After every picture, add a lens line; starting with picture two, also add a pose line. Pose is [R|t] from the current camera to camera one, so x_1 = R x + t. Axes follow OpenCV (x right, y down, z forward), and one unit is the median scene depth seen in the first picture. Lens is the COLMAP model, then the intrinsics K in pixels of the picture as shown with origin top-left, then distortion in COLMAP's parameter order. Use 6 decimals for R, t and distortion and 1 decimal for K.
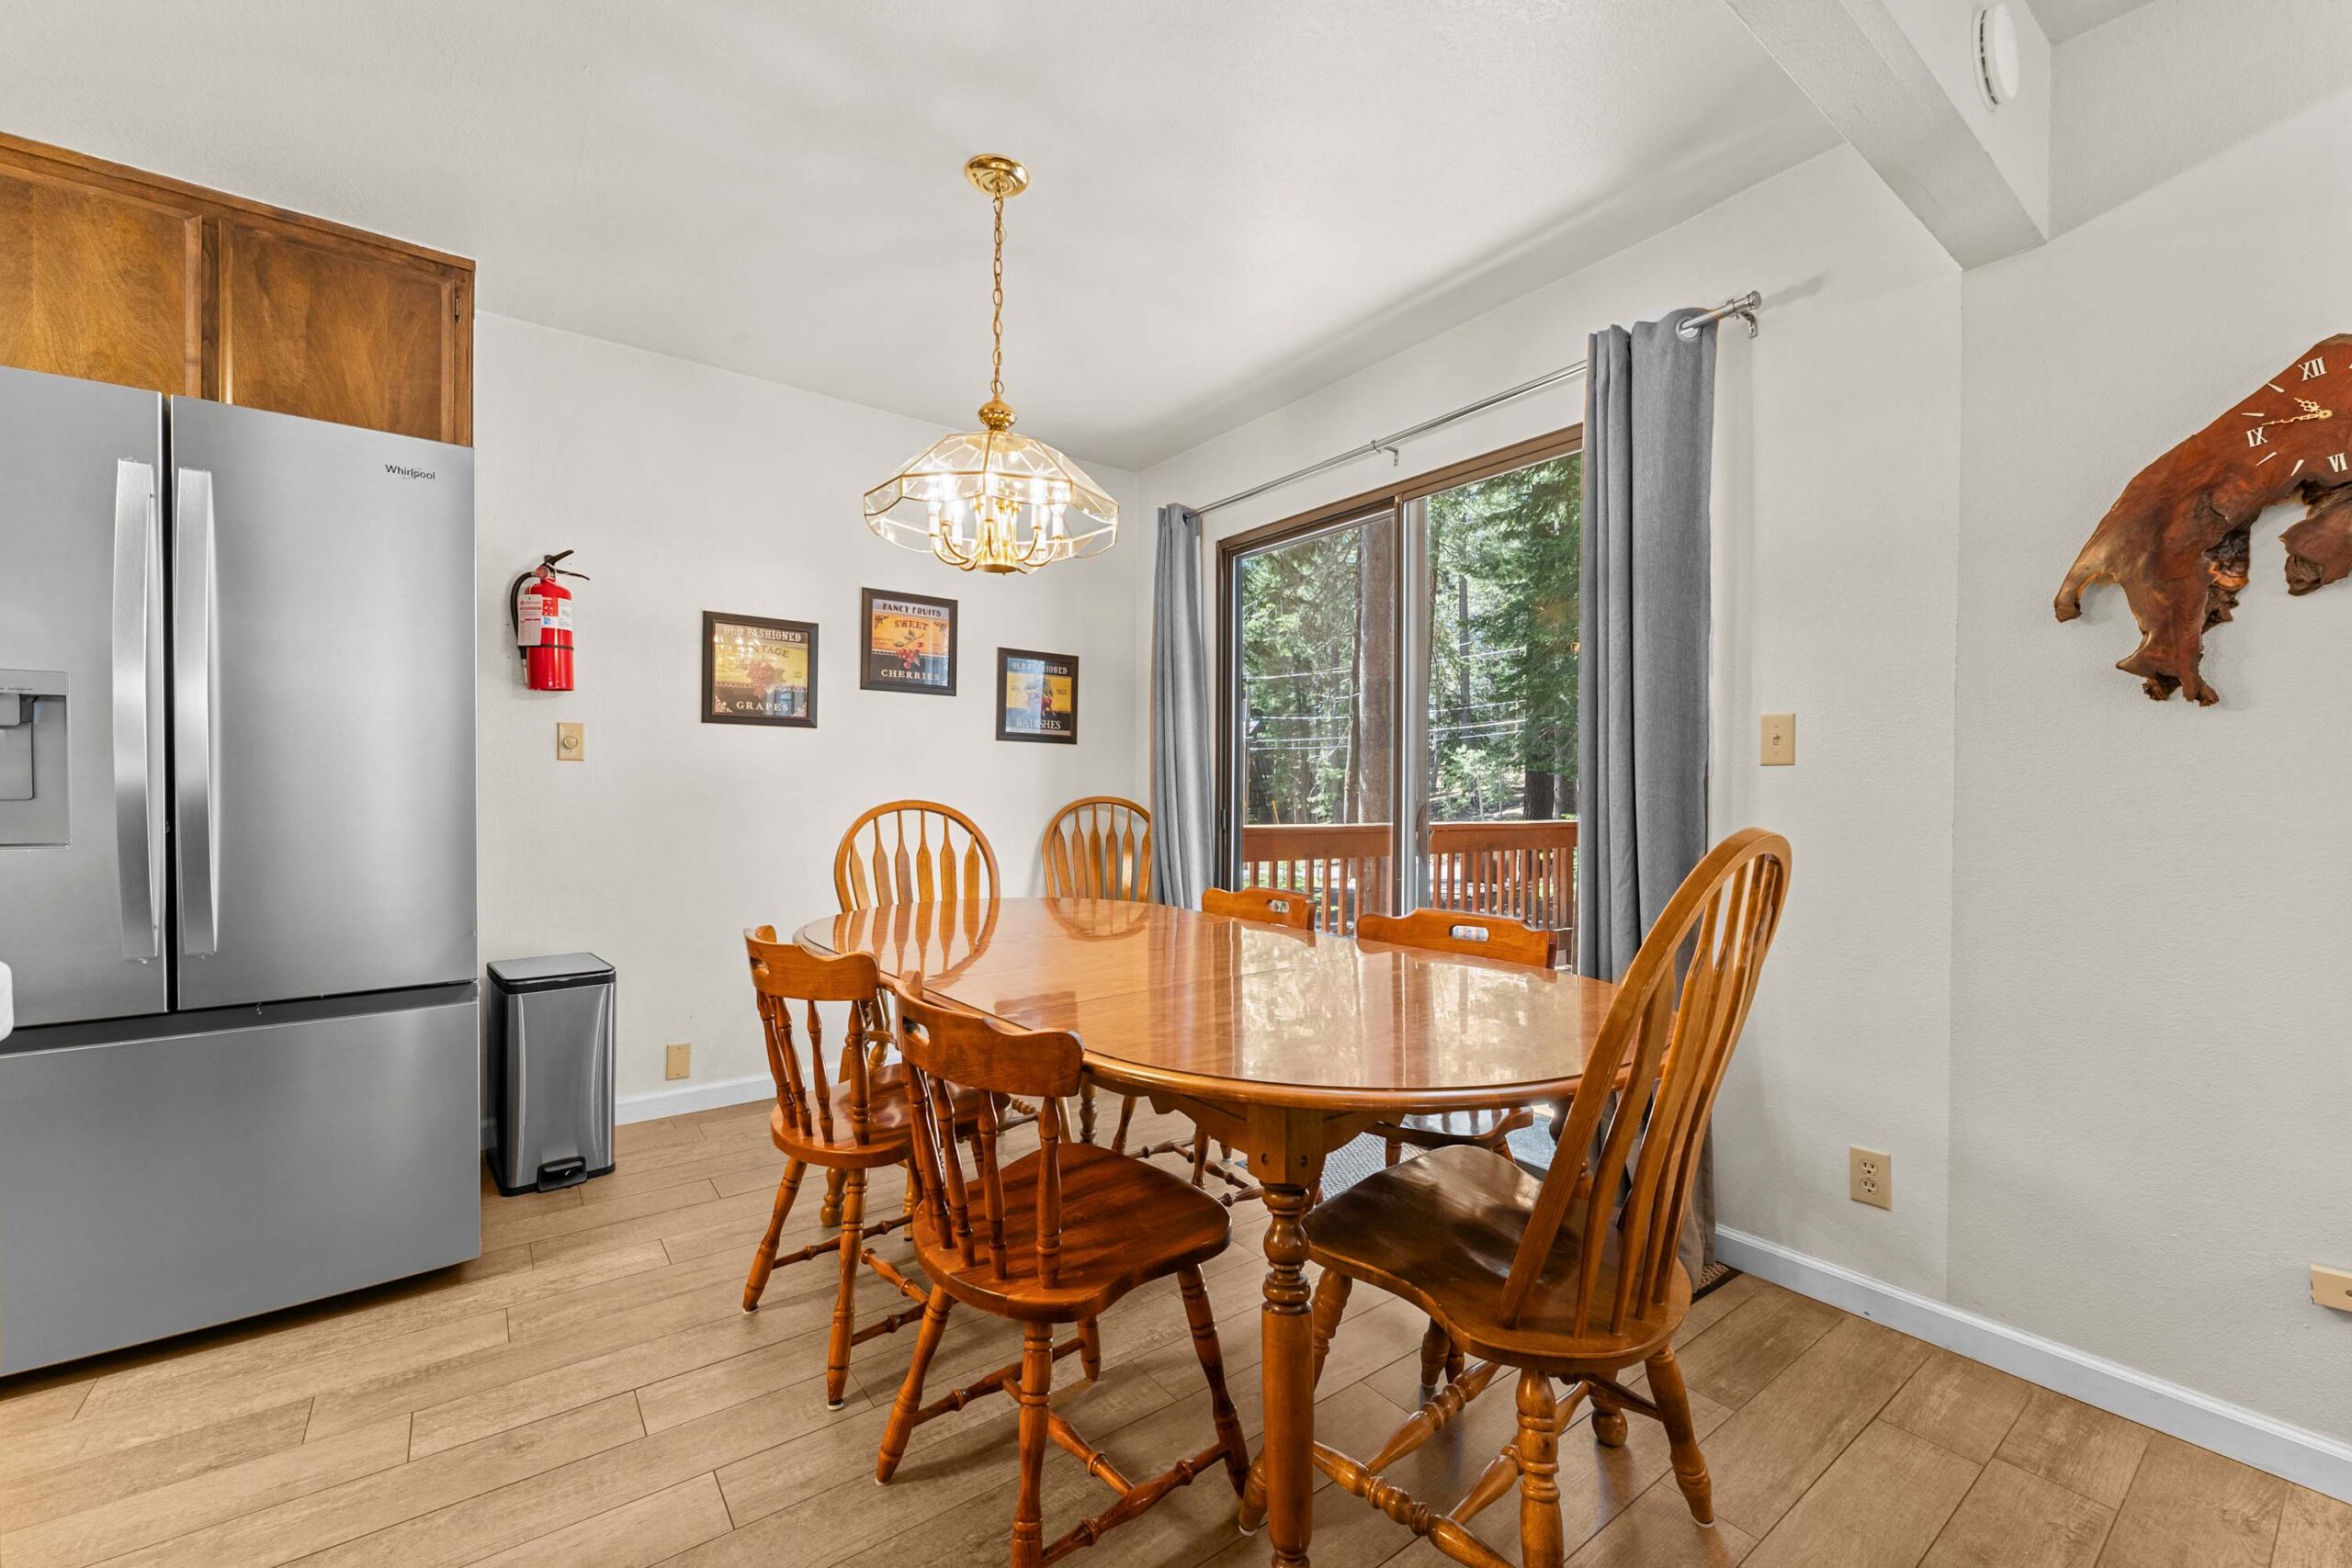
lens RADIAL K [[940.9, 0, 1163.4], [0, 940.9, 791.8], [0, 0, 1]] dist [-0.010743, 0.000824]
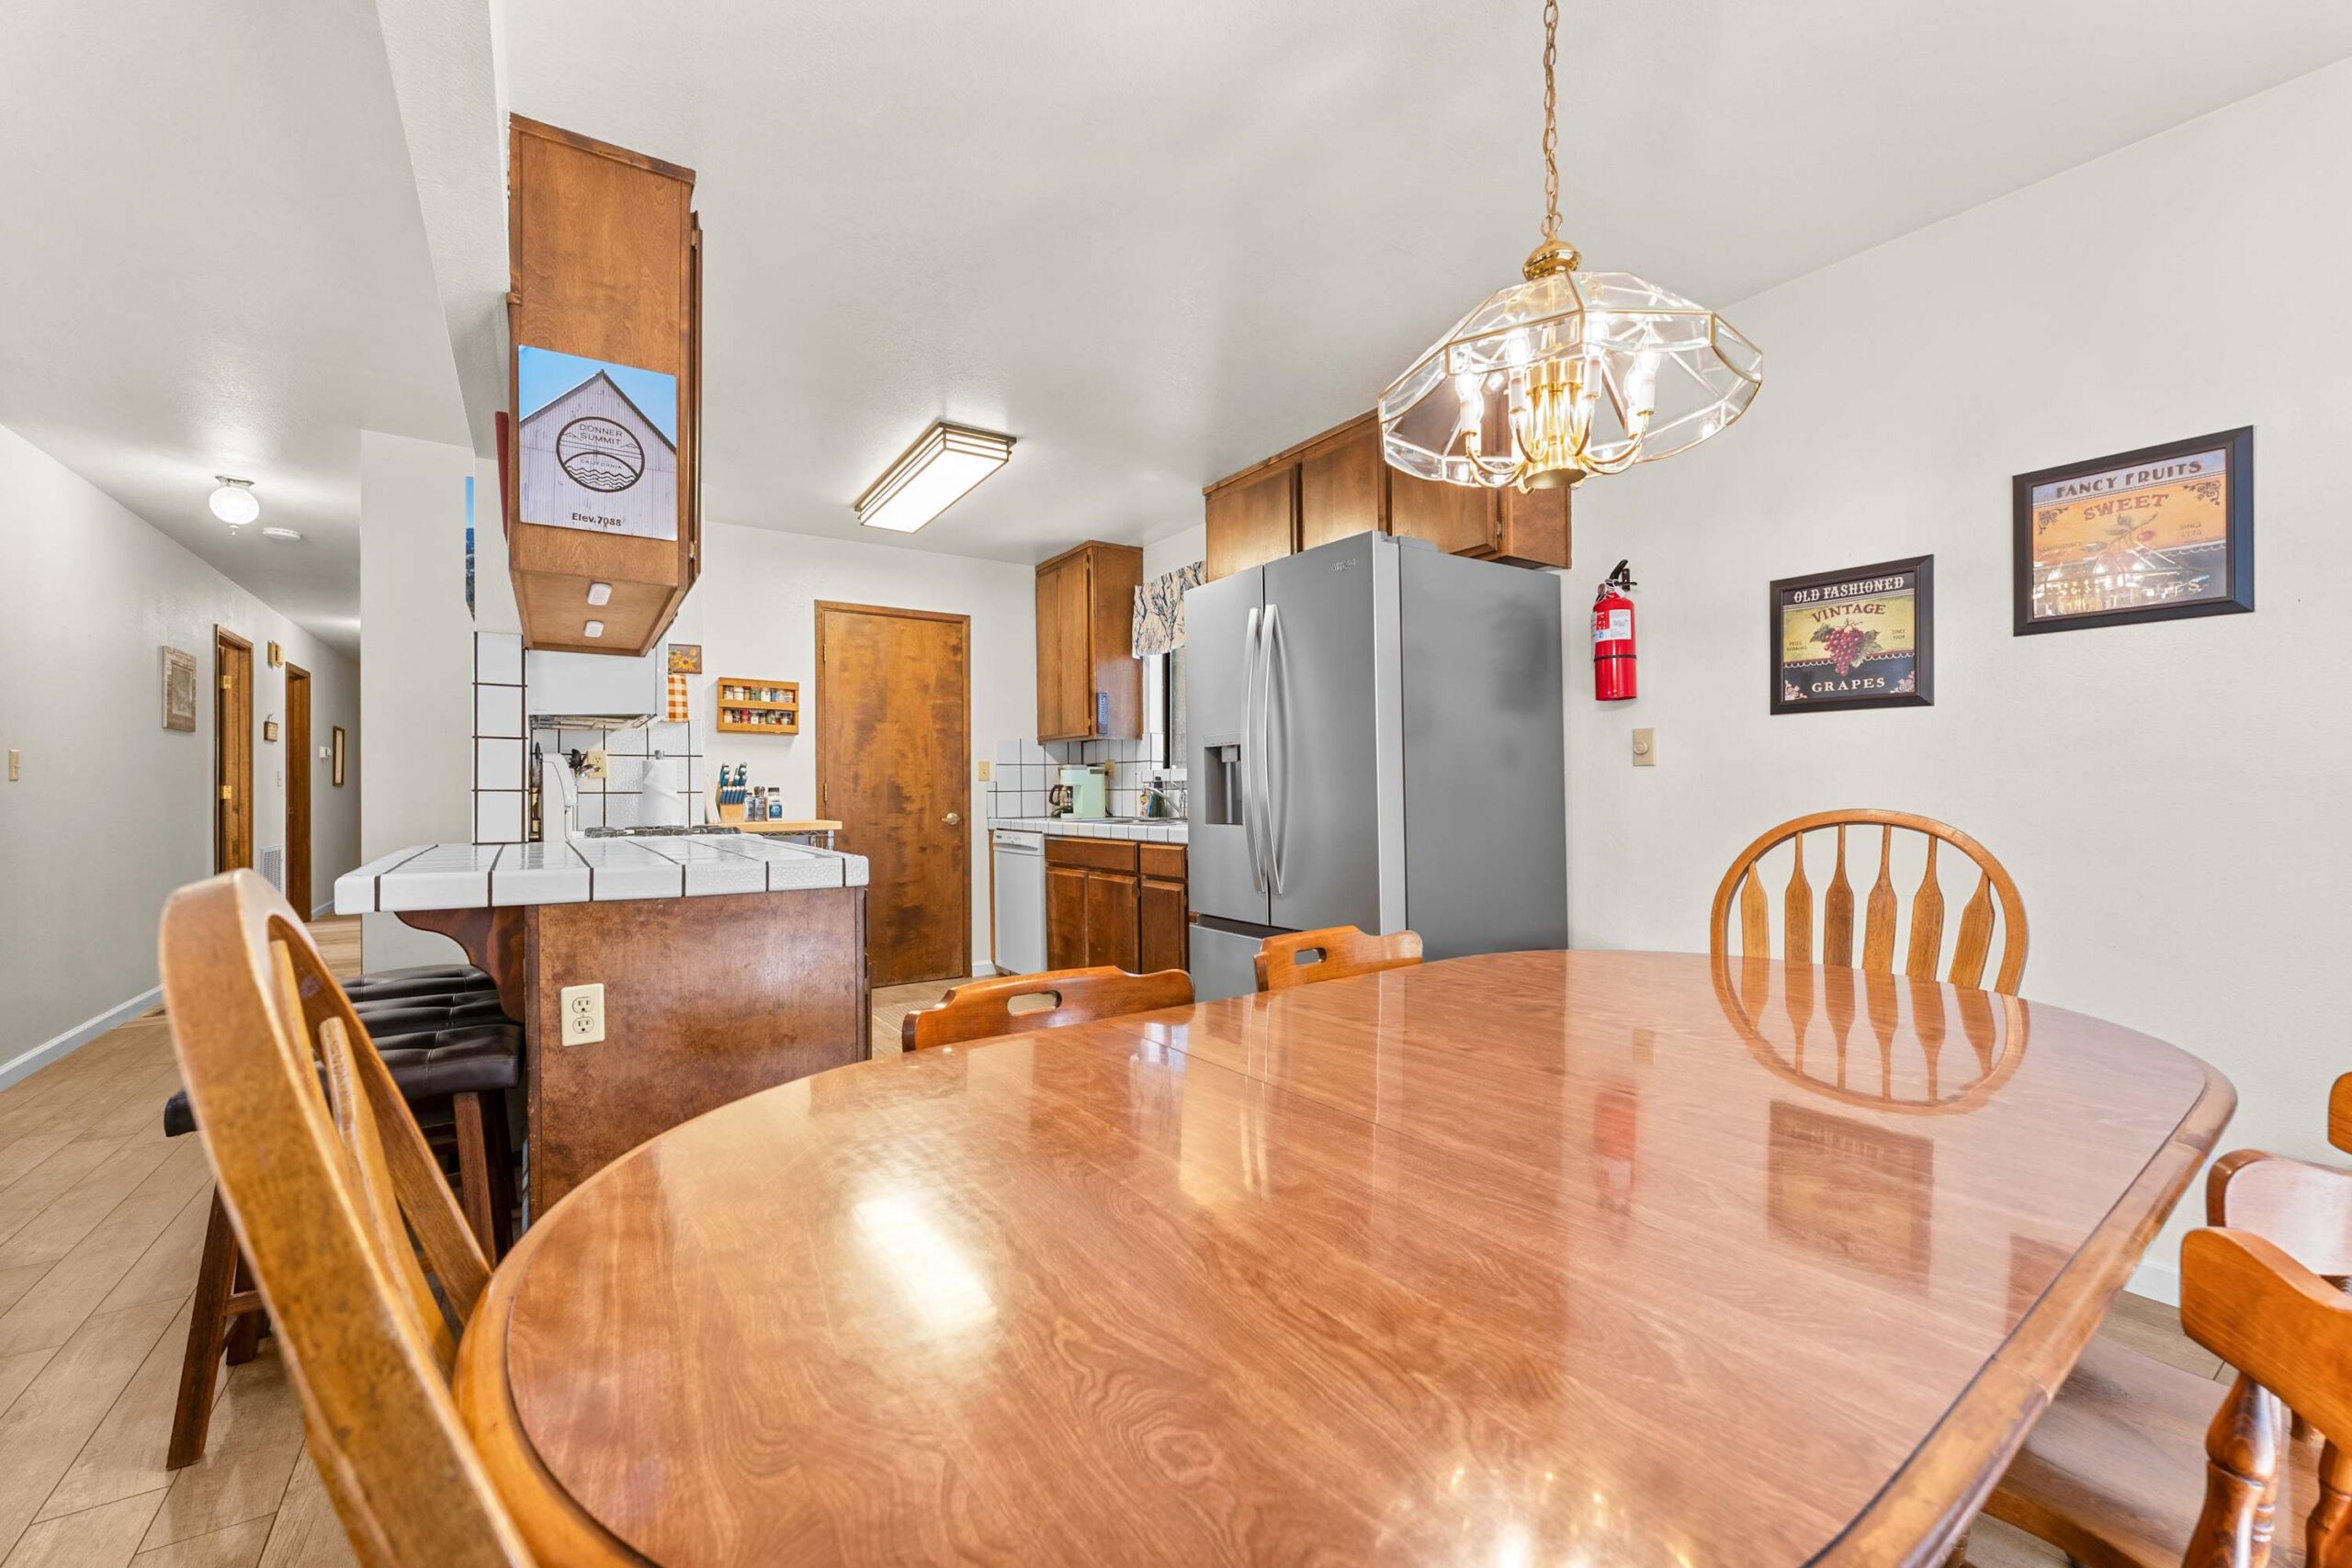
lens RADIAL K [[940.9, 0, 1173.7], [0, 940.9, 789.7], [0, 0, 1]] dist [-0.010743, 0.000824]
pose [[-0.049618, -0.009777, -0.998720, 0.408478], [-0.004495, 0.999944, -0.009565, 0.003609], [0.998758, 0.004015, -0.049659, 0.565755]]
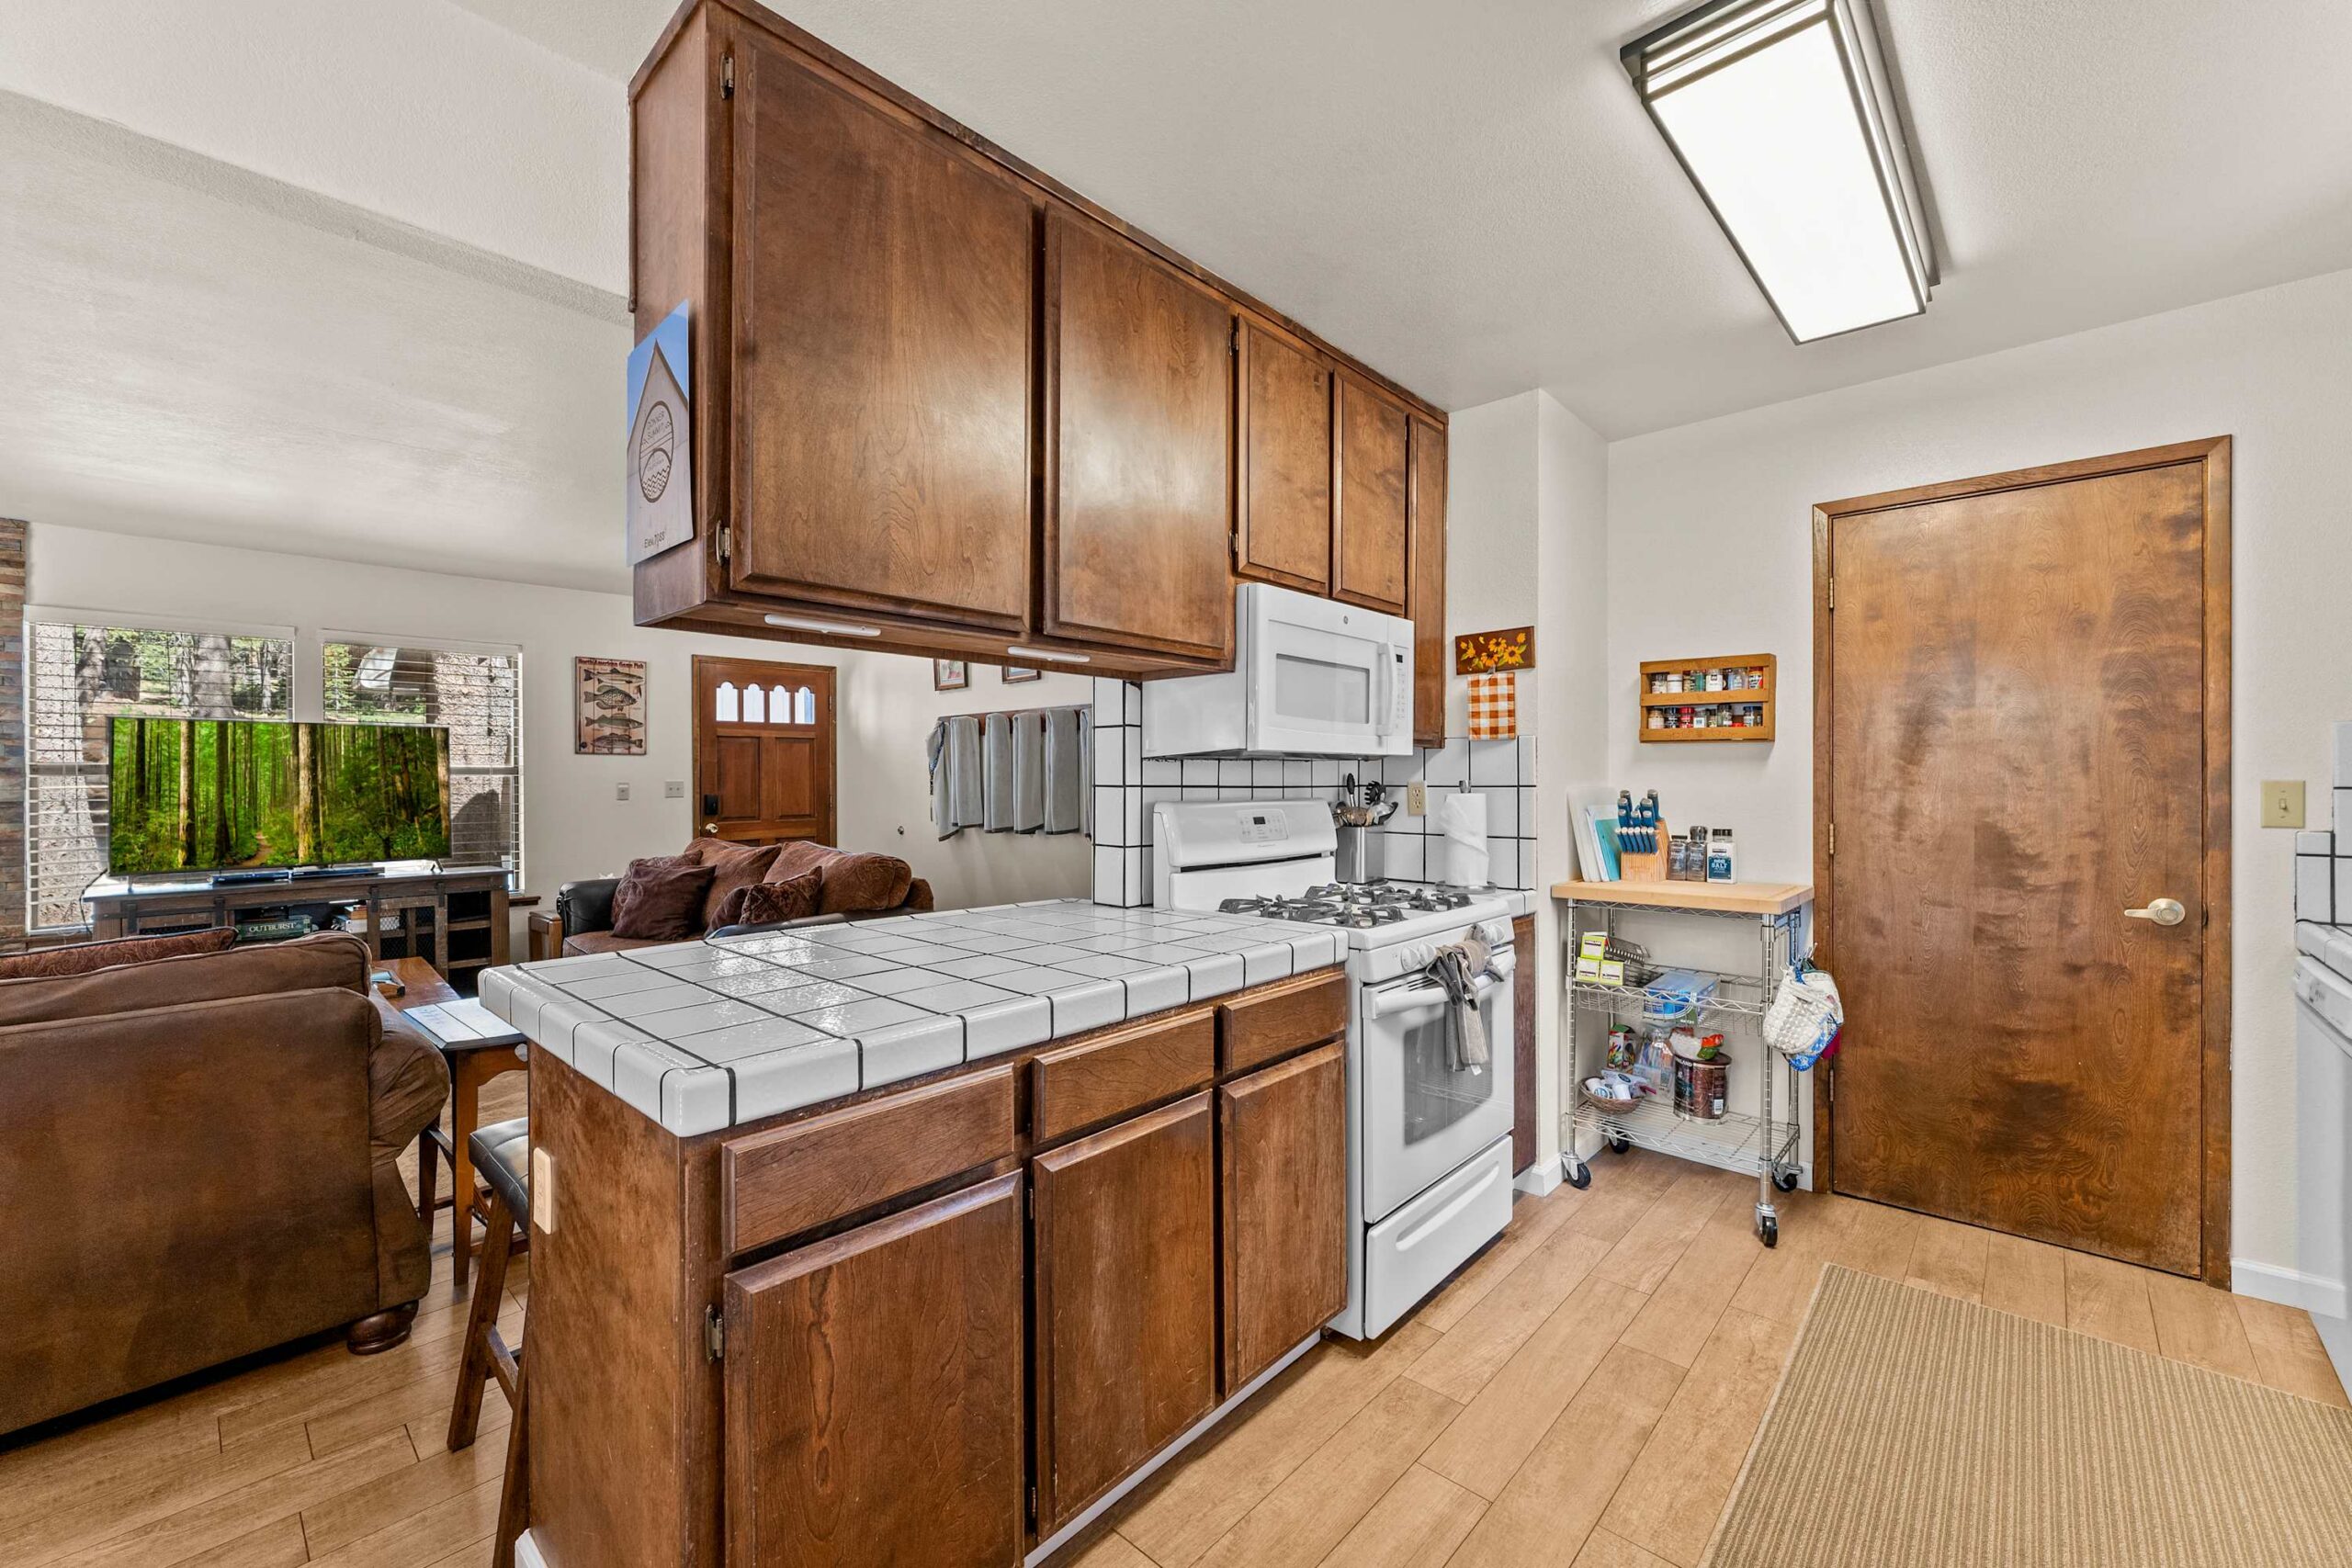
lens RADIAL K [[940.9, 0, 1171.6], [0, 940.9, 783.1], [0, 0, 1]] dist [-0.010743, 0.000824]
pose [[-0.984560, -0.004909, -0.174979, -0.477655], [-0.007078, 0.999906, 0.011773, -0.074226], [0.174904, 0.012830, -0.984502, 0.687250]]
